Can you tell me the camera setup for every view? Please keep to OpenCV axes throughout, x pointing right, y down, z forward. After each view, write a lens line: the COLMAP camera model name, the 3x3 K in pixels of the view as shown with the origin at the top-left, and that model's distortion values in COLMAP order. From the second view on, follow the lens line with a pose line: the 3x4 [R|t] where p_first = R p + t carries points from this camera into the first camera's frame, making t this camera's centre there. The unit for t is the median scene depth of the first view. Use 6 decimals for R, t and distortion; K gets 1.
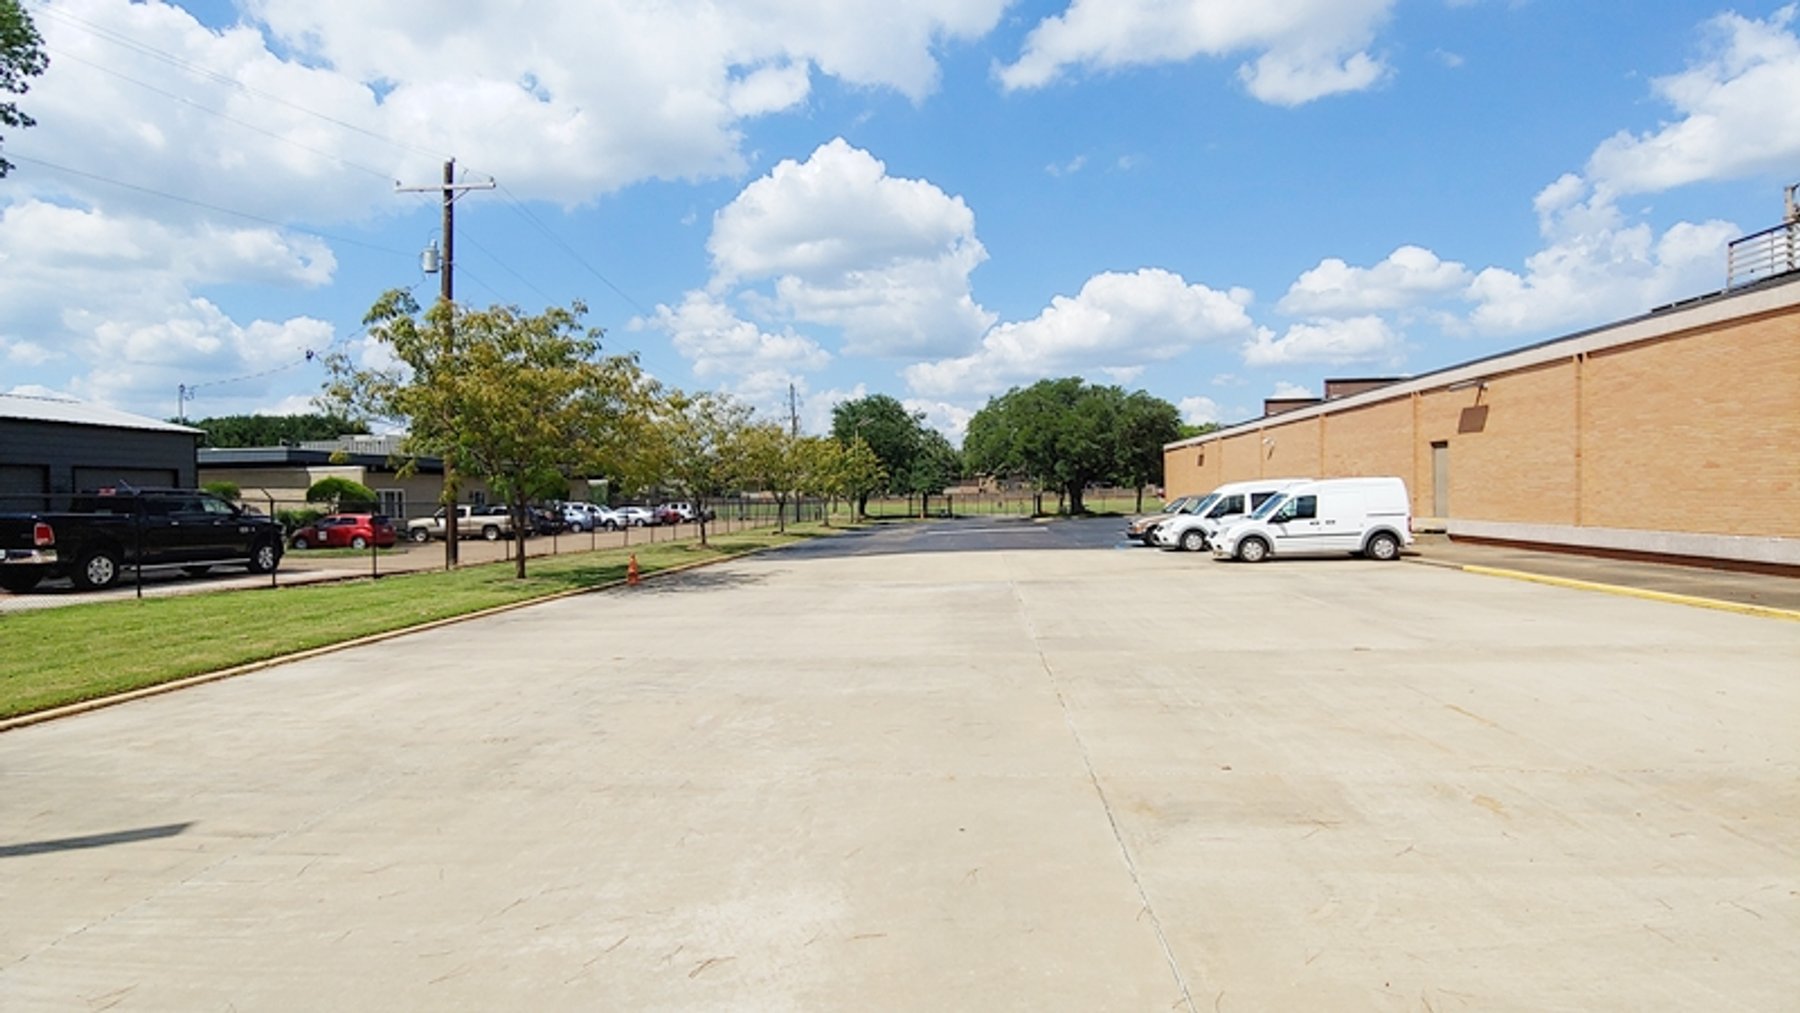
lens RADIAL K [[924.0, 0, 900.0], [0, 924.0, 506.5], [0, 0, 1]] dist [-0.003113, 0.000247]
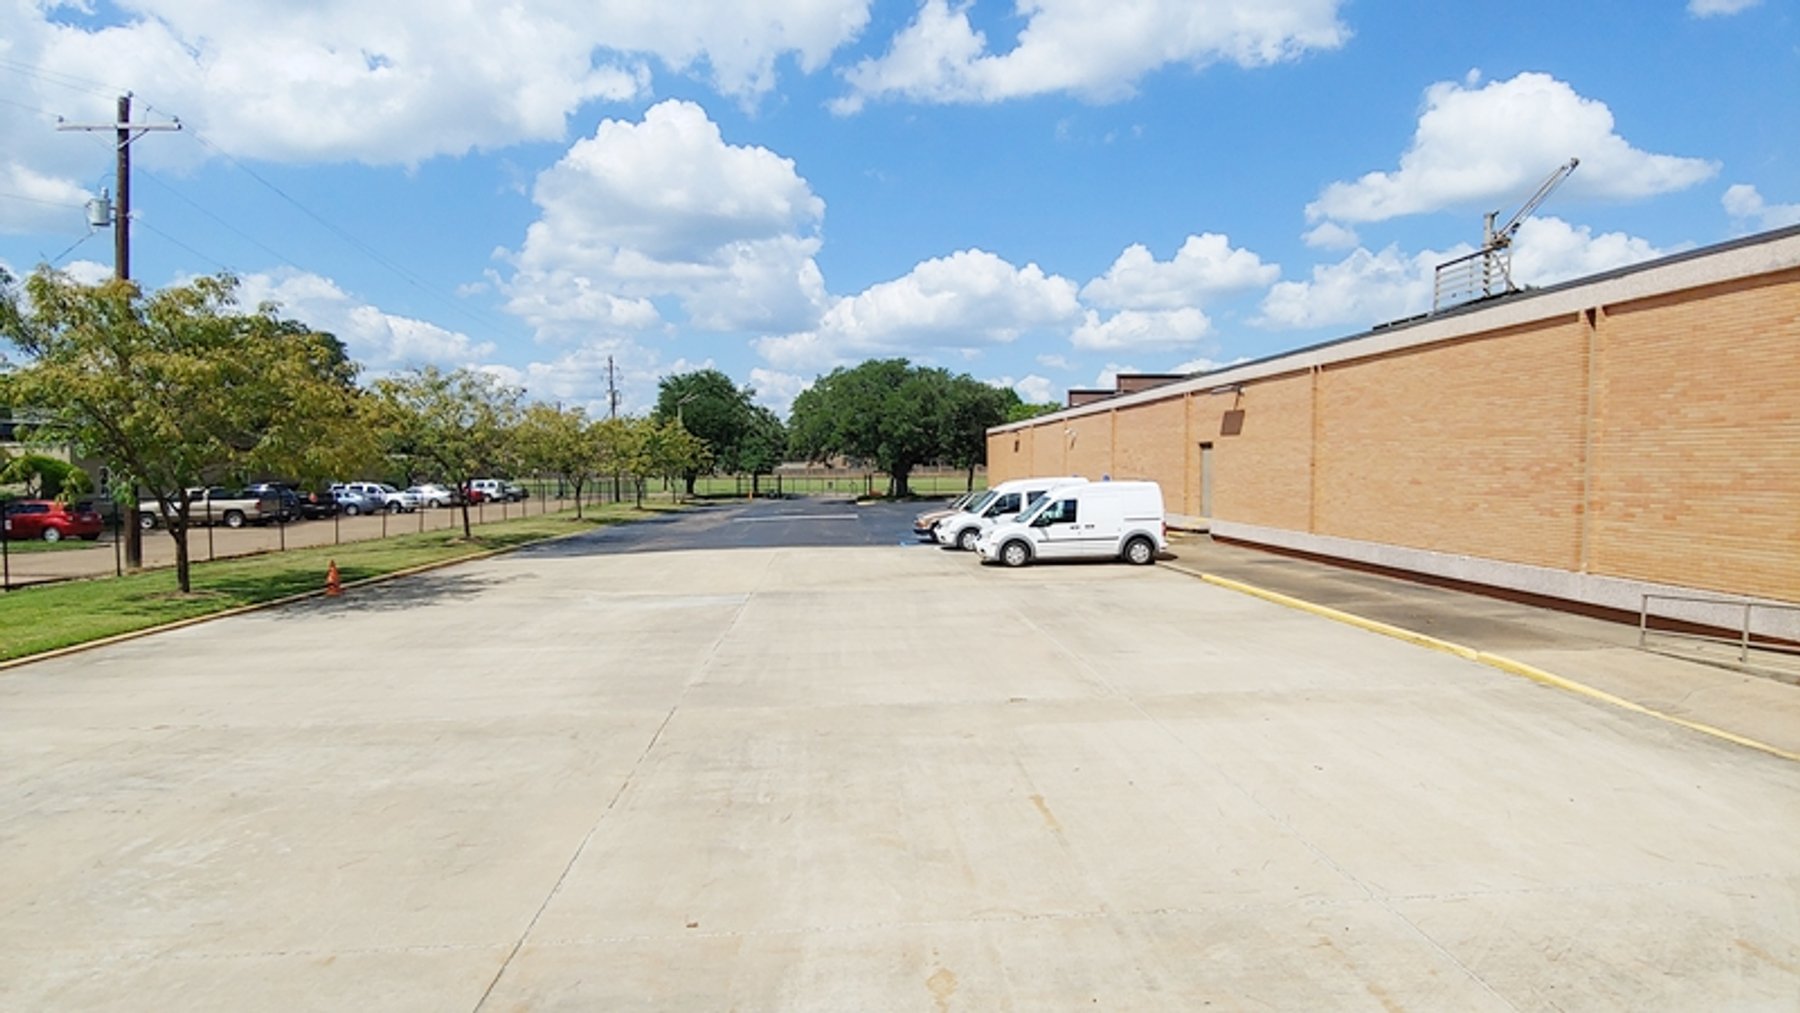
lens RADIAL K [[924.0, 0, 900.0], [0, 924.0, 506.5], [0, 0, 1]] dist [-0.003113, 0.000247]
pose [[0.988580, 0.004798, 0.150618, 0.094642], [-0.009424, 0.999505, 0.030015, -0.026734], [-0.150400, -0.031091, 0.988136, 0.039452]]
